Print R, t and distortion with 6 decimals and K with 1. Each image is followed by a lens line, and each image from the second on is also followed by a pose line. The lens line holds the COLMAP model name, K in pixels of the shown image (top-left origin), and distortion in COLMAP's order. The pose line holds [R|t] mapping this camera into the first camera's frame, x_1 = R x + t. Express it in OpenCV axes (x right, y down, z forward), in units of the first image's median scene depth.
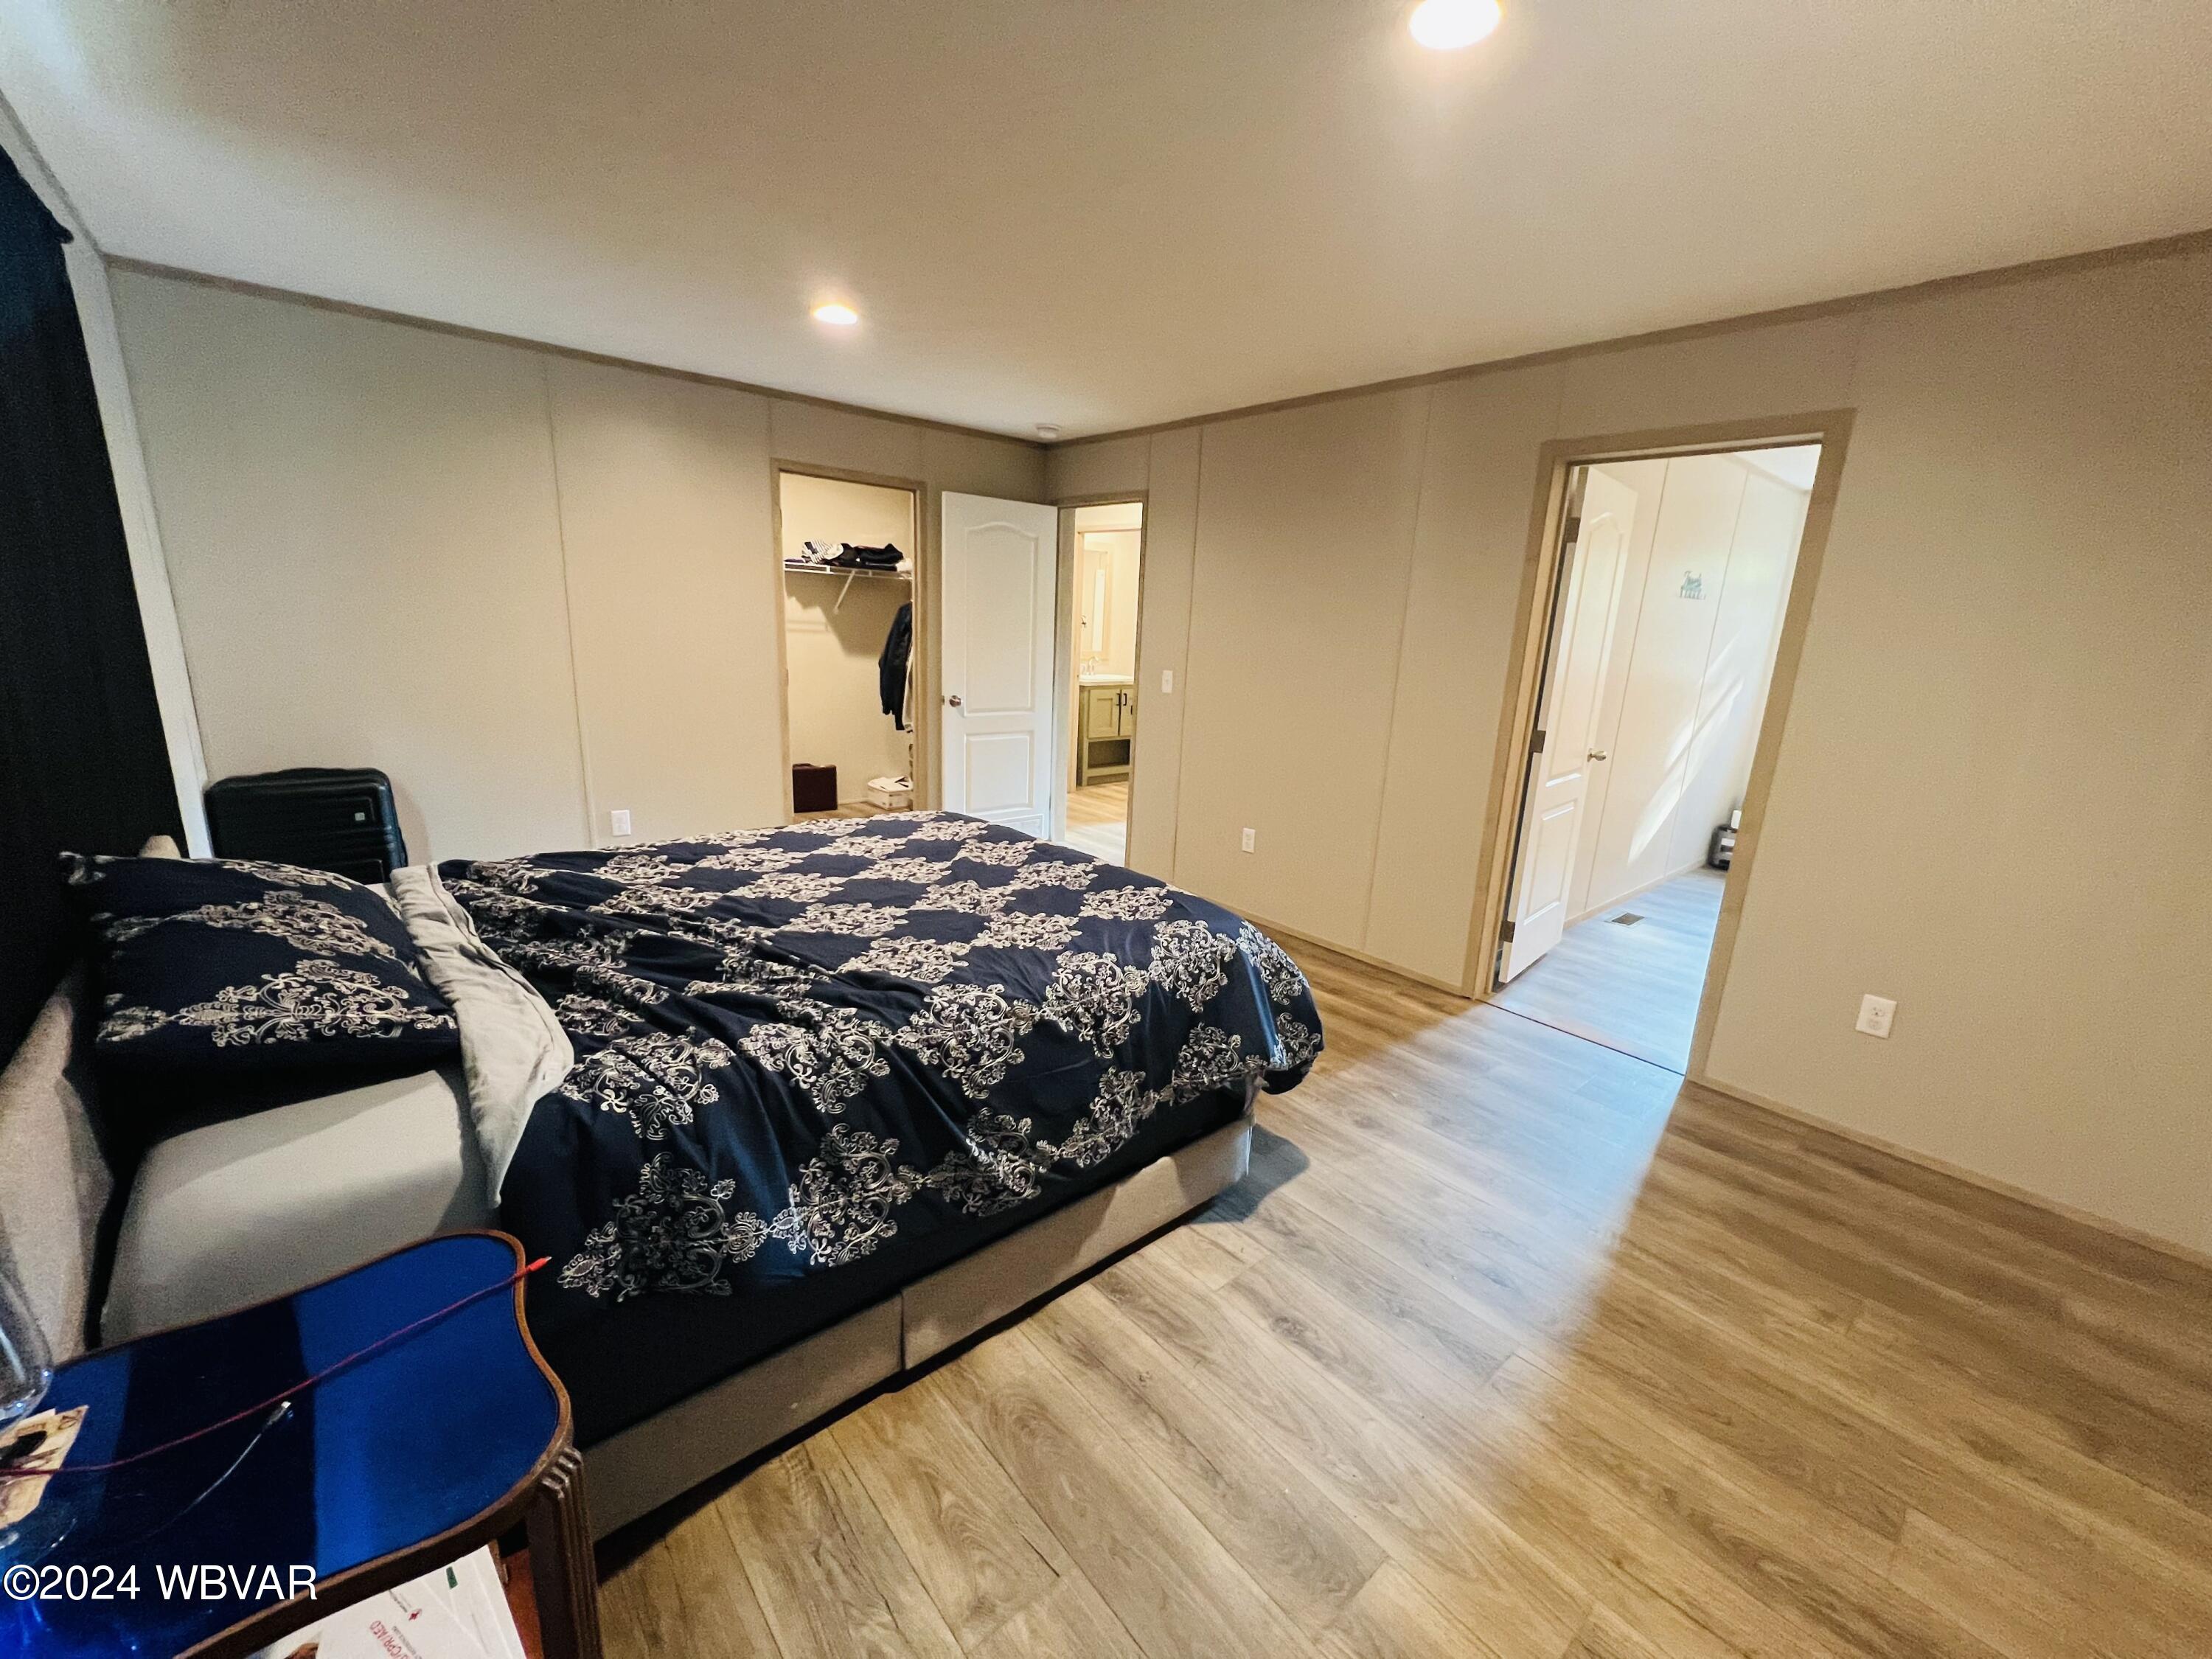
lens RADIAL K [[883.3, 0, 1102.0], [0, 883.3, 831.9], [0, 0, 1]] dist [-0.001203, 0.000255]
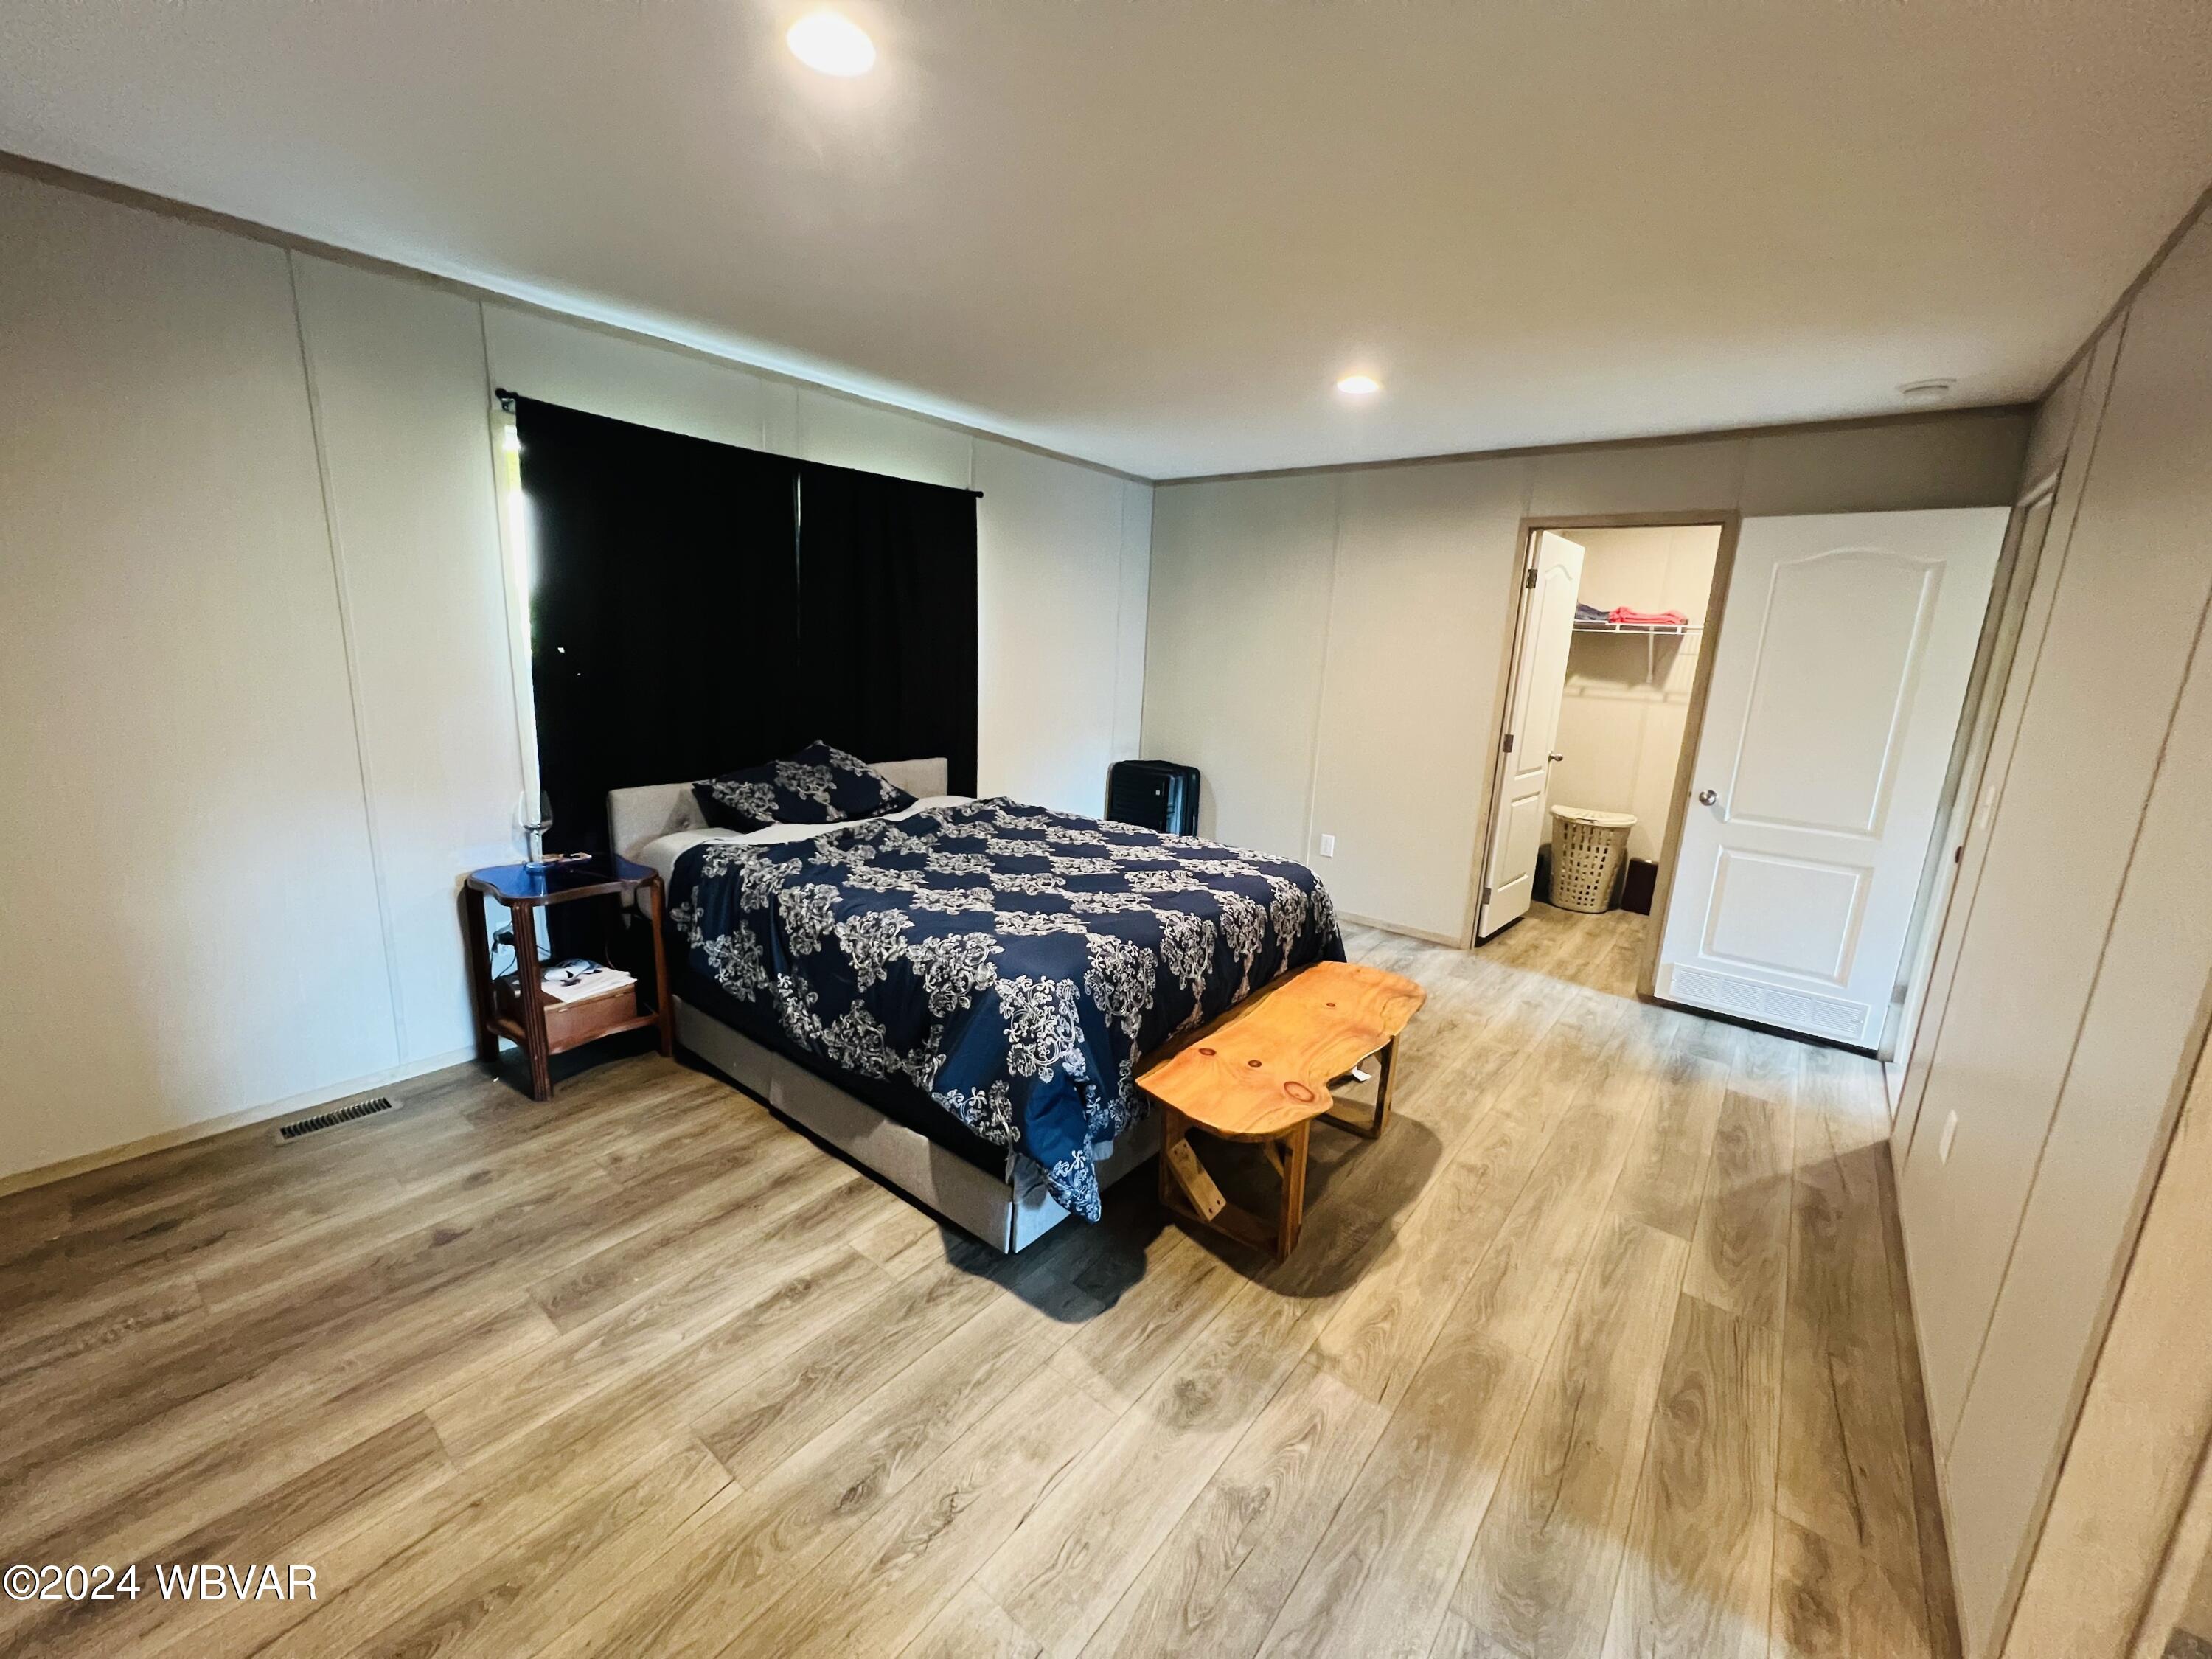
lens RADIAL K [[883.3, 0, 1102.0], [0, 883.3, 831.9], [0, 0, 1]] dist [-0.001203, 0.000255]
pose [[0.182900, 0.172648, -0.967854, 1.202795], [-0.267442, 0.956072, 0.120006, -0.194562], [0.946056, 0.236896, 0.221039, 0.965861]]
